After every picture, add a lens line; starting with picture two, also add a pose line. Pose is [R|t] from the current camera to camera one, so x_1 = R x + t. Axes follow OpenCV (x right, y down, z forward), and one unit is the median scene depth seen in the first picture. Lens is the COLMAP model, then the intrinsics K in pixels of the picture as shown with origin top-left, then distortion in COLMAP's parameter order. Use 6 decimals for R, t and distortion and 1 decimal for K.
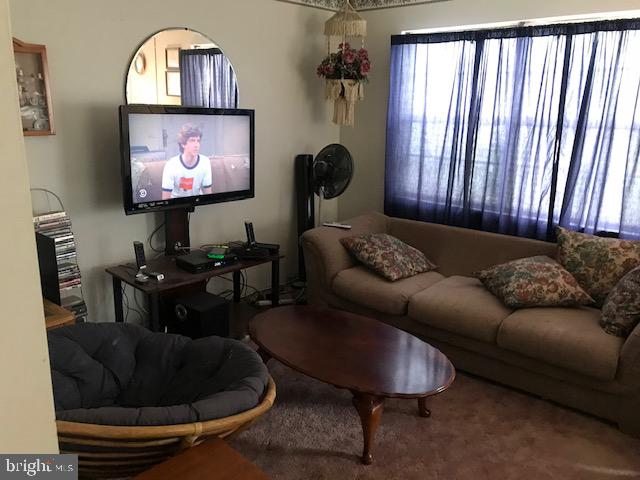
lens RADIAL K [[518.6, 0, 318.1], [0, 518.6, 232.0], [0, 0, 1]] dist [0.016019, -0.003985]
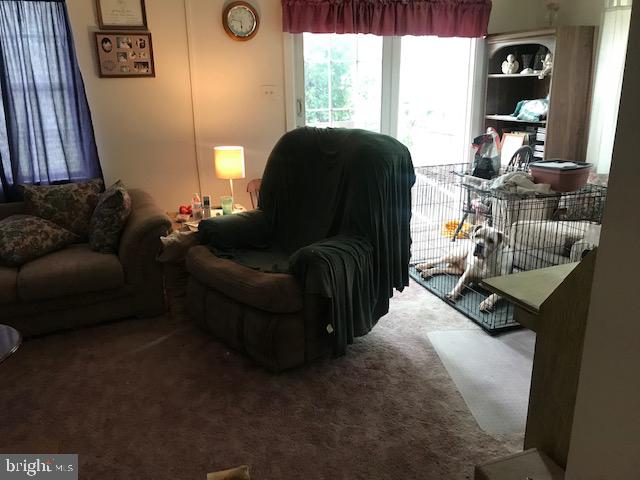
lens RADIAL K [[522.4, 0, 315.8], [0, 522.4, 236.0], [0, 0, 1]] dist [-0.000060, -0.006087]
pose [[0.423041, -0.283466, 0.860630, -0.239295], [0.249011, 0.949606, 0.190371, 0.038418], [-0.871223, 0.133772, 0.472309, -0.014133]]
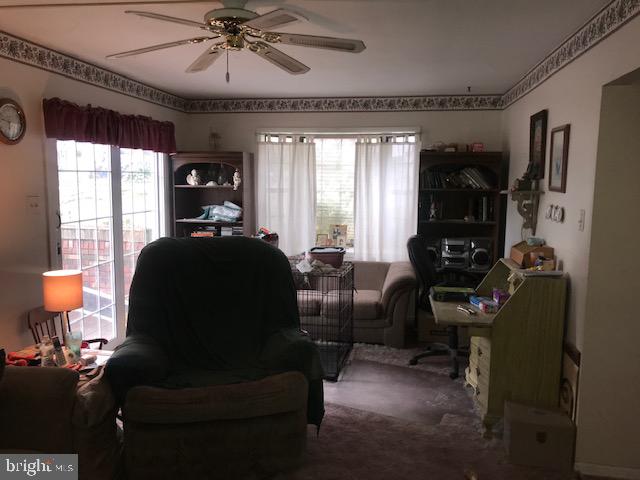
lens RADIAL K [[518.6, 0, 318.1], [0, 518.6, 232.0], [0, 0, 1]] dist [0.016019, -0.003985]
pose [[-0.564311, -0.108625, 0.818385, -0.294368], [0.186261, 0.948994, 0.254396, -0.201378], [-0.804276, 0.295991, -0.515296, 0.775167]]
